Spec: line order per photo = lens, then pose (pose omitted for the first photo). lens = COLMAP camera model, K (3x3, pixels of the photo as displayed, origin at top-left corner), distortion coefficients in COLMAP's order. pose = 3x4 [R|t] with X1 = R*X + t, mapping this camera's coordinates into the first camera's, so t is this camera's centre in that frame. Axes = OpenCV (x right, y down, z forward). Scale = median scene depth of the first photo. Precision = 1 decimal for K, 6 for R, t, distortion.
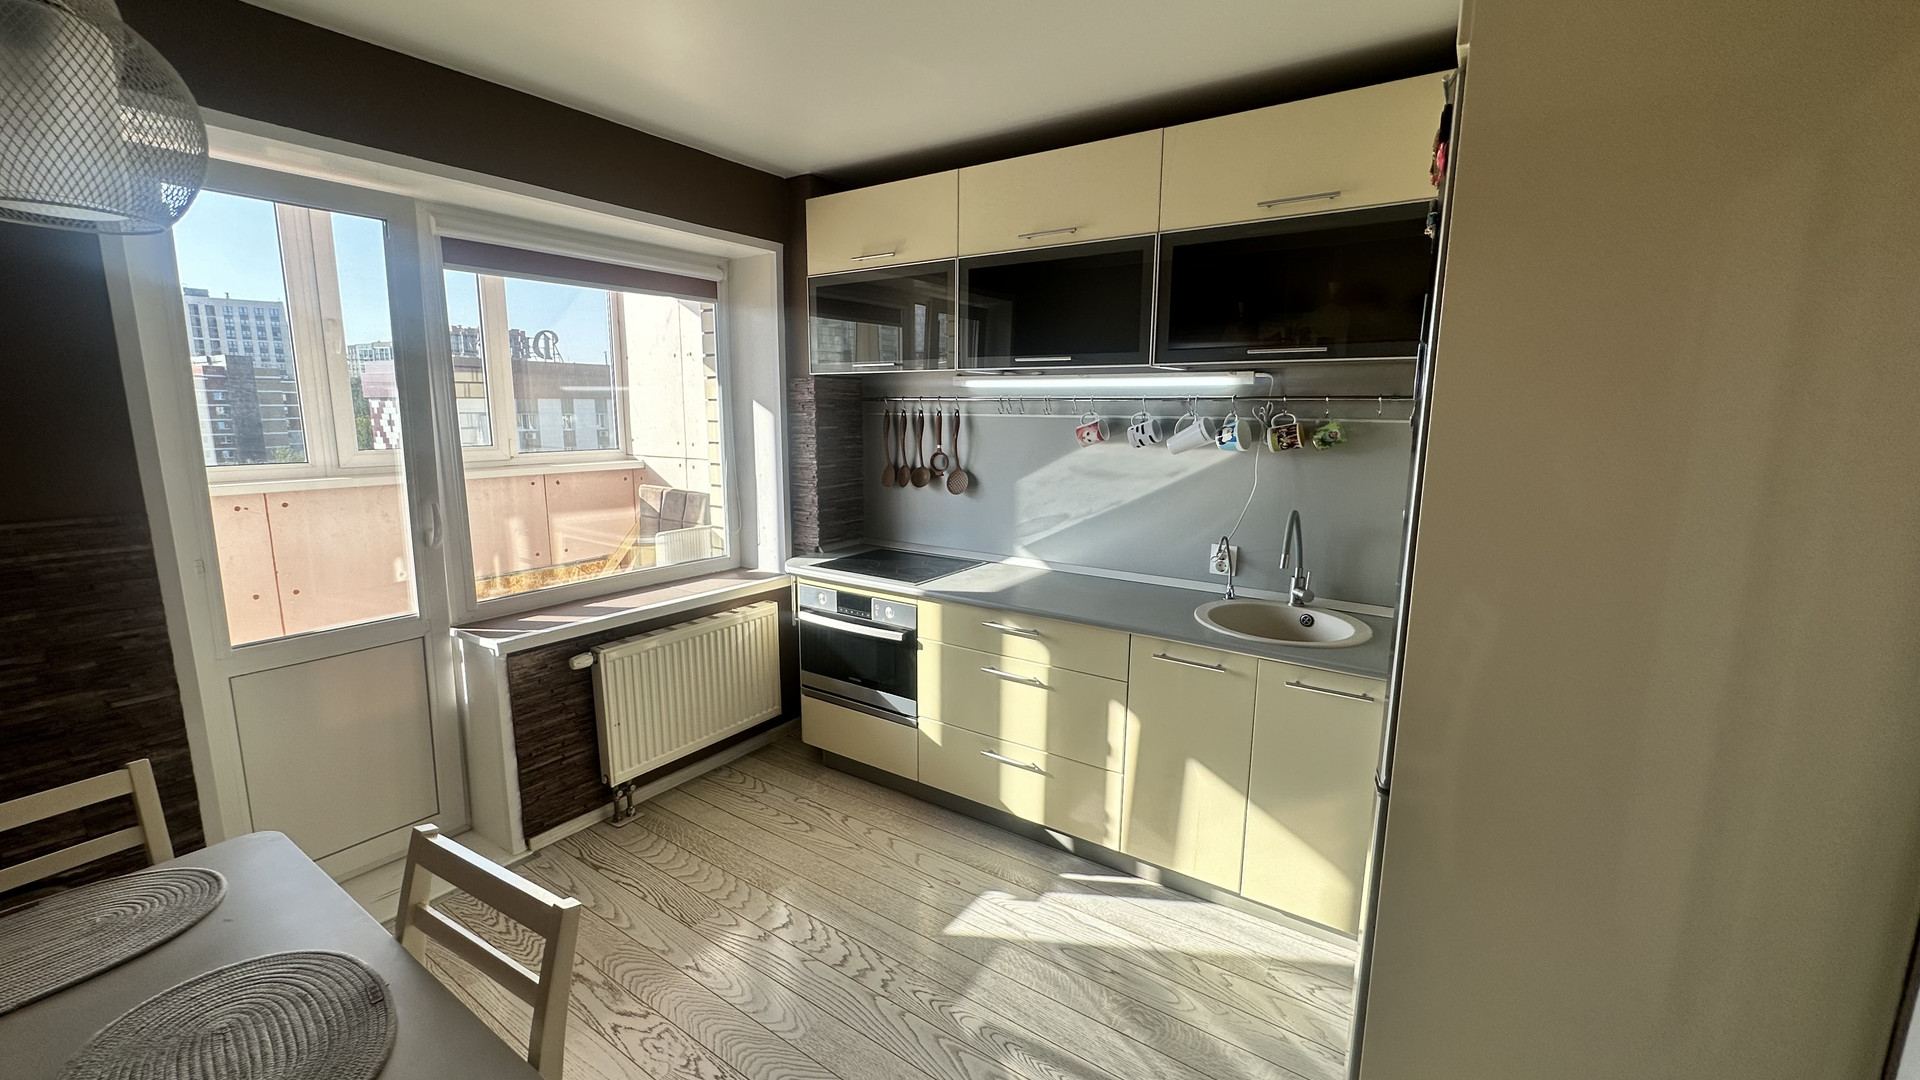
lens RADIAL K [[764.9, 0, 957.0], [0, 764.9, 538.3], [0, 0, 1]] dist [-0.002980, 0.000120]
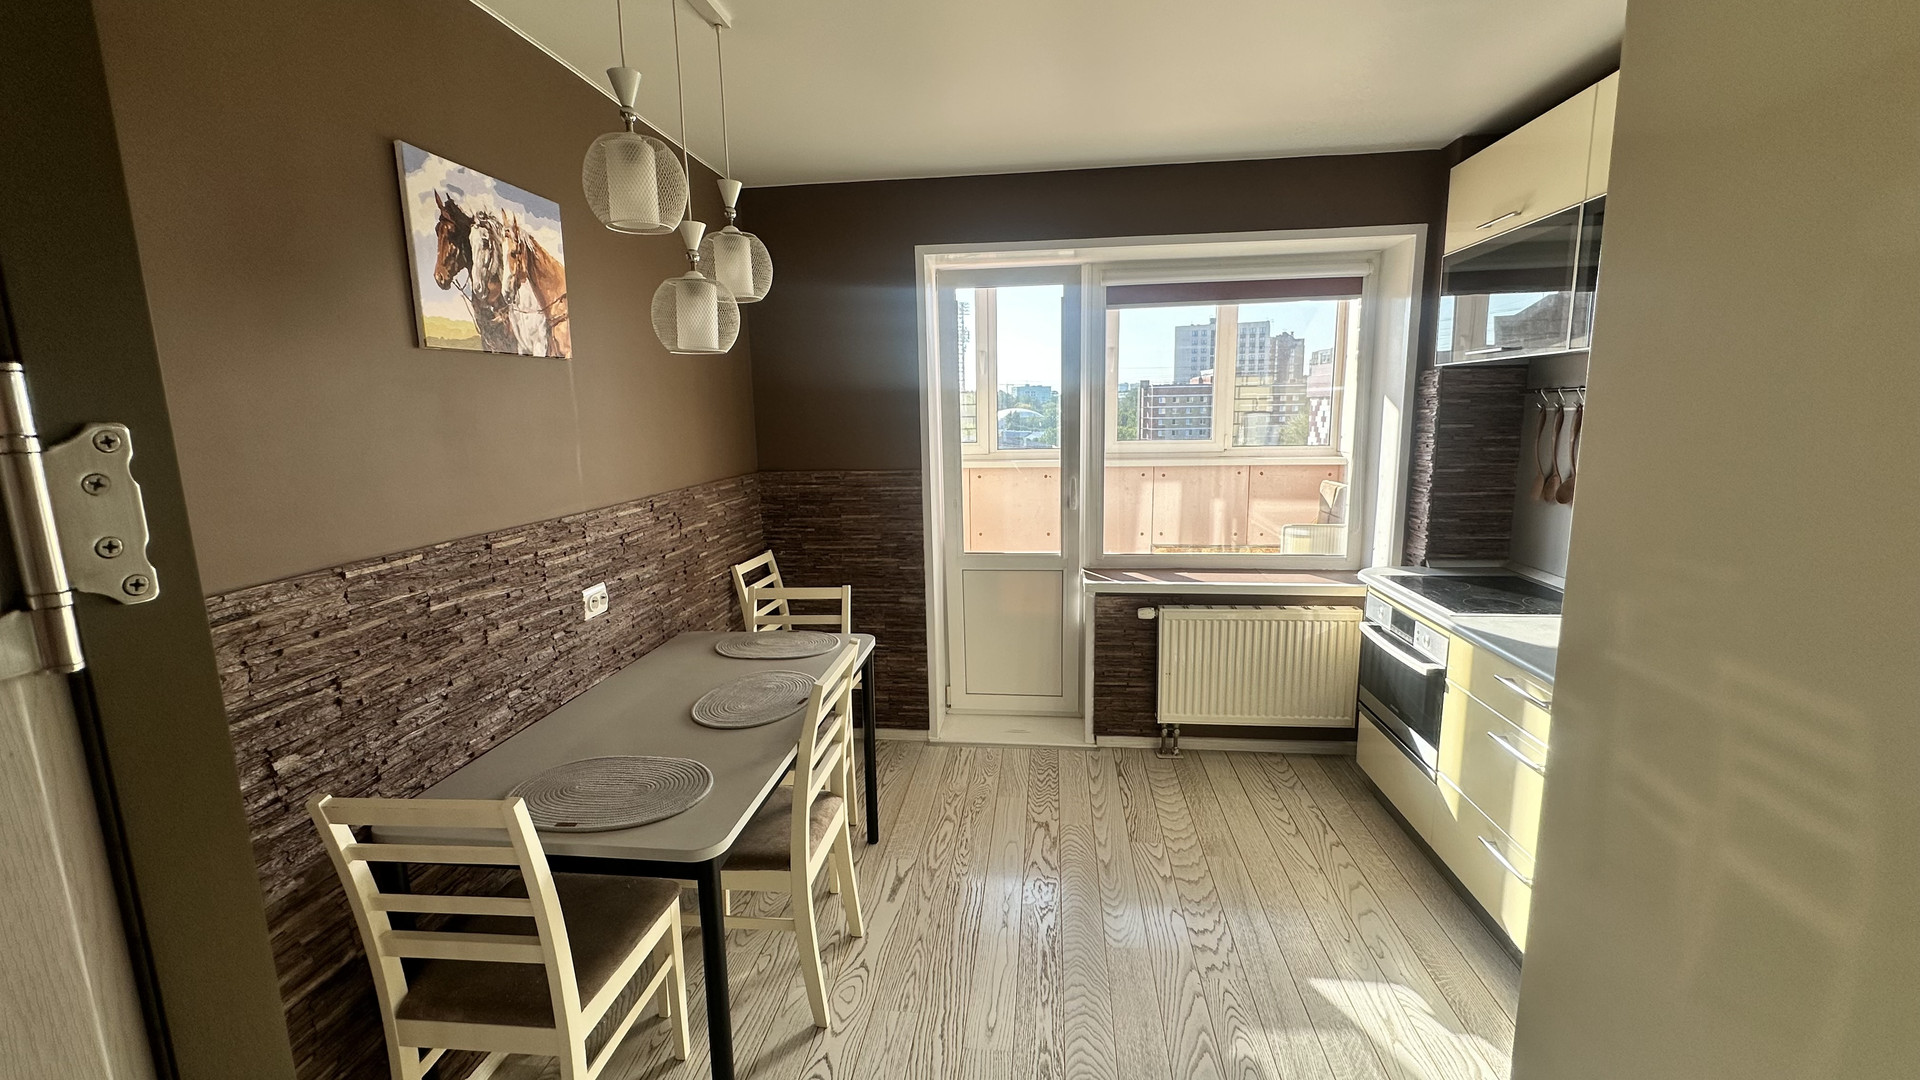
lens RADIAL K [[764.9, 0, 957.0], [0, 764.9, 538.3], [0, 0, 1]] dist [-0.002980, 0.000120]
pose [[0.463860, 0.132422, -0.875956, 0.415517], [-0.127724, 0.988432, 0.081789, -0.021002], [0.876653, 0.073942, 0.475407, 0.122986]]
